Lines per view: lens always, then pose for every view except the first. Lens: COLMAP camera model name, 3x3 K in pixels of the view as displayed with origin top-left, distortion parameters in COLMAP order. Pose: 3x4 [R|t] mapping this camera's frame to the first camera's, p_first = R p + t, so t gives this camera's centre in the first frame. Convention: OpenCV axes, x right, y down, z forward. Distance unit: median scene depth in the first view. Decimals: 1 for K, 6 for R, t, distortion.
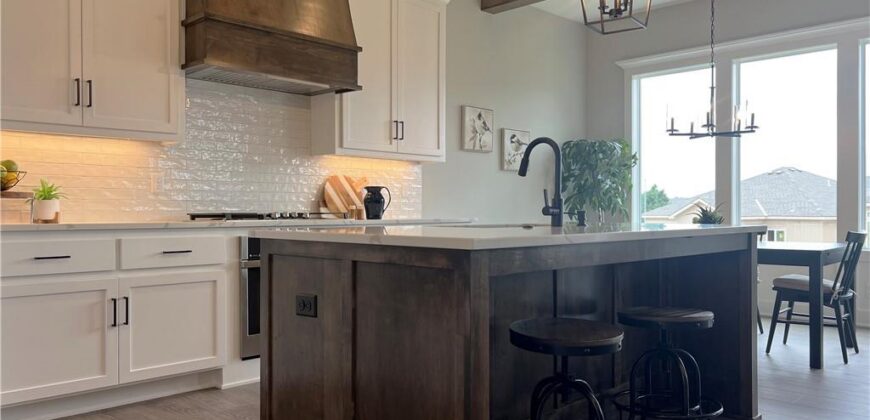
lens RADIAL K [[647.2, 0, 435.0], [0, 647.2, 210.0], [0, 0, 1]] dist [0.061137, -0.077593]
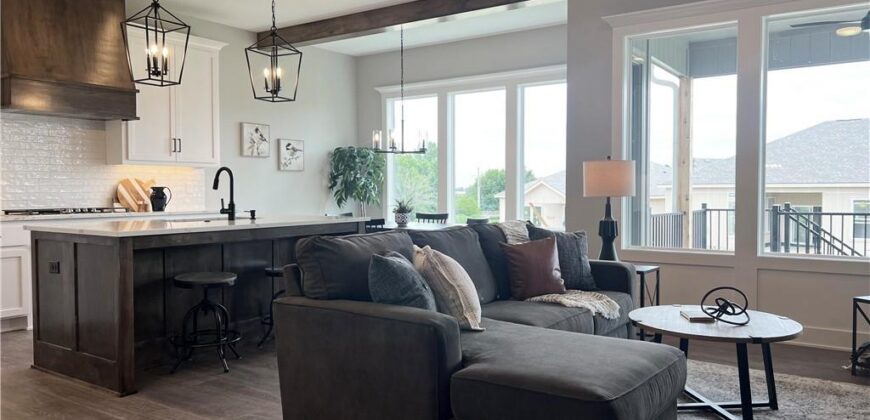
lens RADIAL K [[647.2, 0, 435.0], [0, 647.2, 210.0], [0, 0, 1]] dist [0.061137, -0.077593]
pose [[0.985693, -0.007062, 0.168401, 0.249693], [0.001242, 0.999399, 0.034639, -0.034997], [-0.168545, -0.033934, 0.985110, -0.453321]]
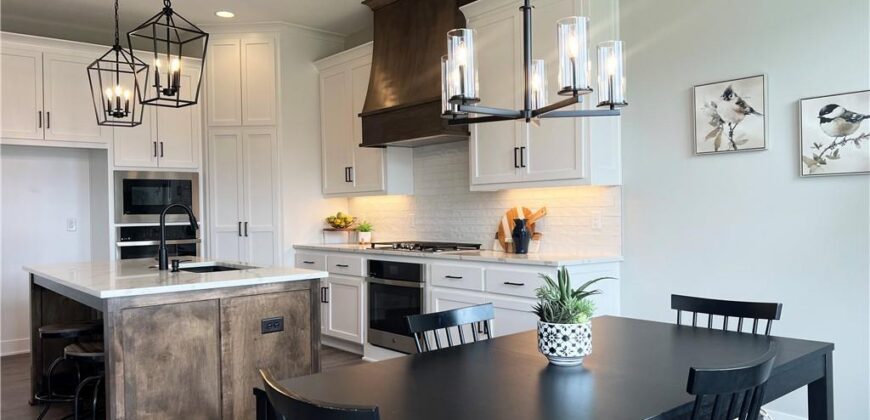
lens RADIAL K [[647.2, 0, 435.0], [0, 647.2, 210.0], [0, 0, 1]] dist [0.061137, -0.077593]
pose [[-0.083025, -0.008027, -0.996515, 0.864611], [0.009778, 0.999913, -0.008869, -0.042162], [0.996499, -0.010480, -0.082939, 0.962466]]
